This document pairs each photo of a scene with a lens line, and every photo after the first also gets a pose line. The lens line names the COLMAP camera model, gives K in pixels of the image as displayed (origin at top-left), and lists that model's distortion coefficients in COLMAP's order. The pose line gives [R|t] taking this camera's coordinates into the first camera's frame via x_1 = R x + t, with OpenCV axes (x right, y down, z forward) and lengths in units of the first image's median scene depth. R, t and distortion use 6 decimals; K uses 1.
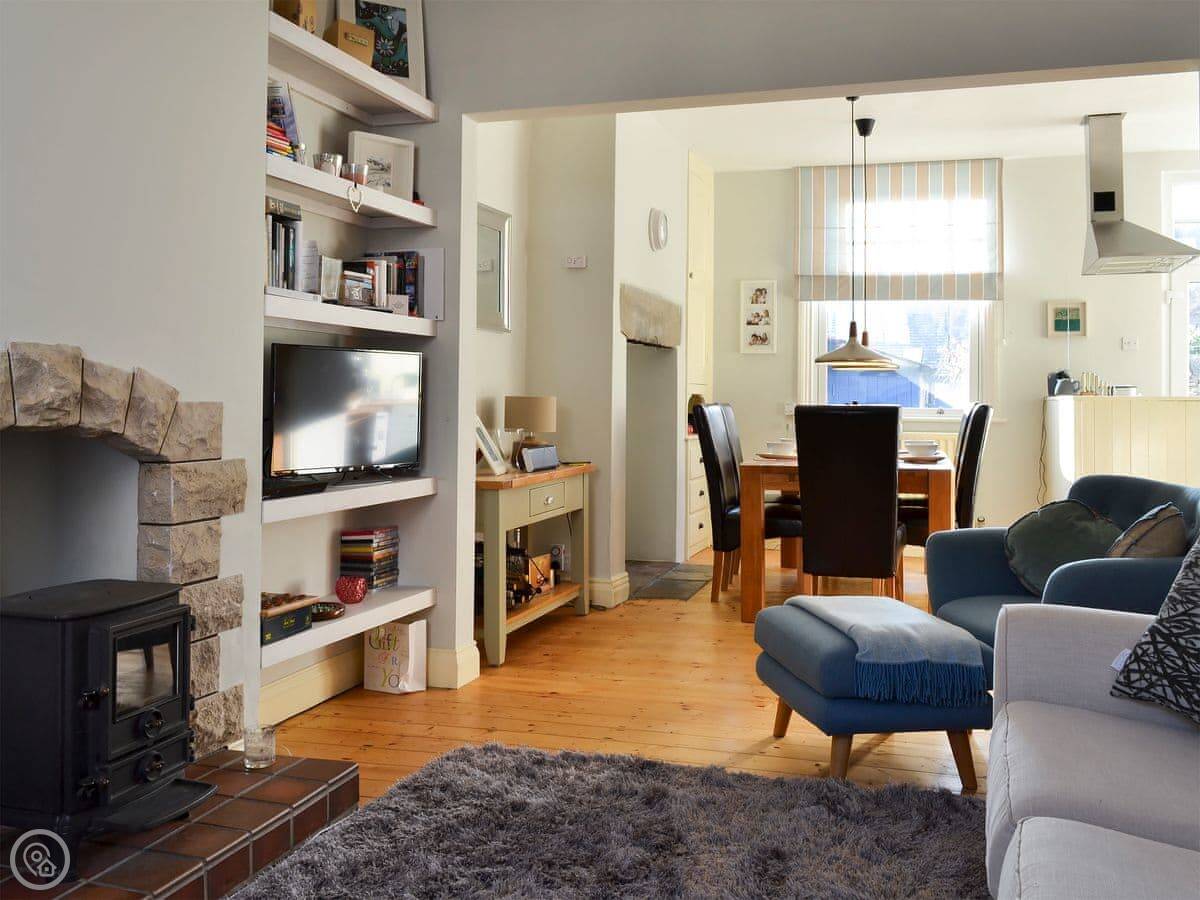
lens RADIAL K [[1029.6, 0, 669.3], [0, 1029.6, 372.5], [0, 0, 1]] dist [-0.017178, -0.008318]
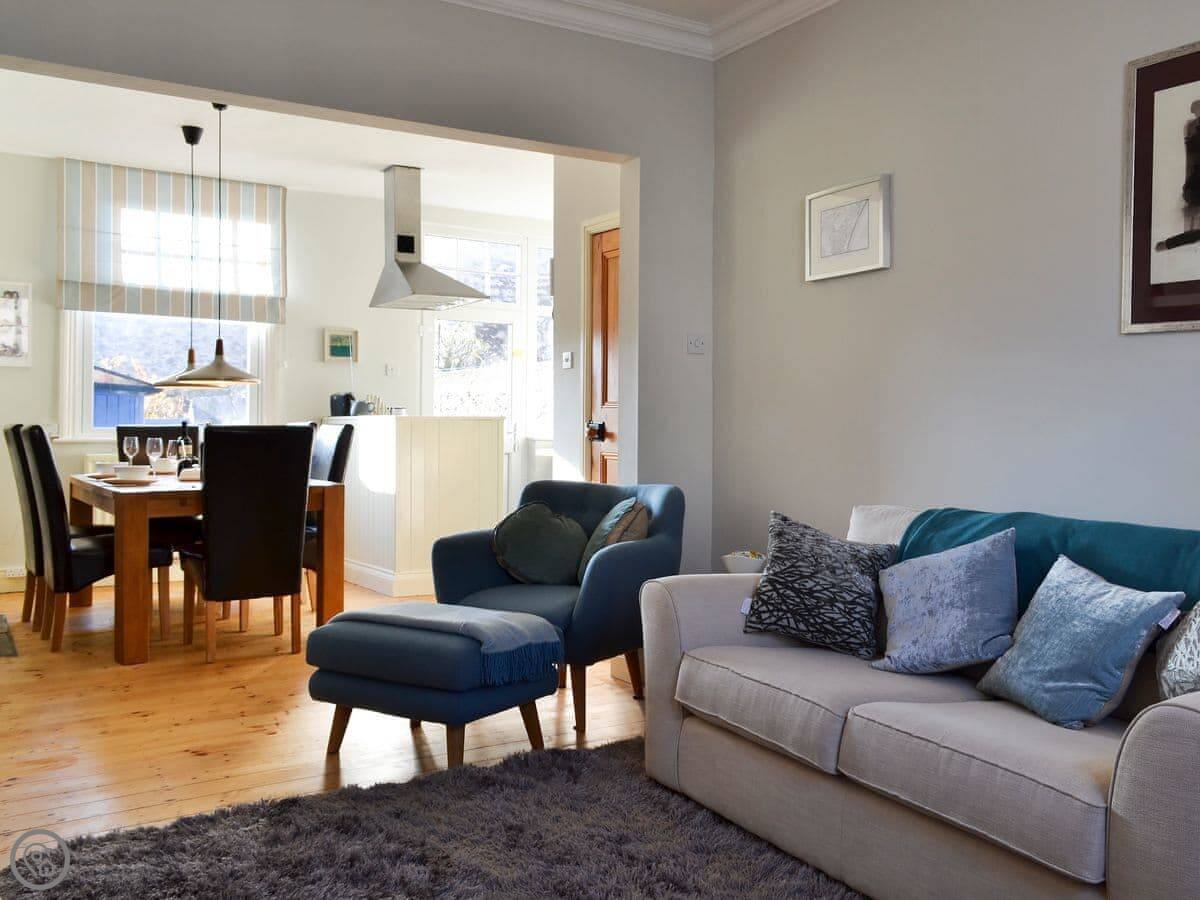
lens RADIAL K [[1006.4, 0, 602.6], [0, 1006.4, 414.3], [0, 0, 1]] dist [0.008987, 0.002729]
pose [[0.692950, 0.001215, 0.720985, -0.297701], [-0.016317, 0.999769, 0.013997, 0.002539], [-0.720801, -0.021464, 0.692809, 0.090746]]
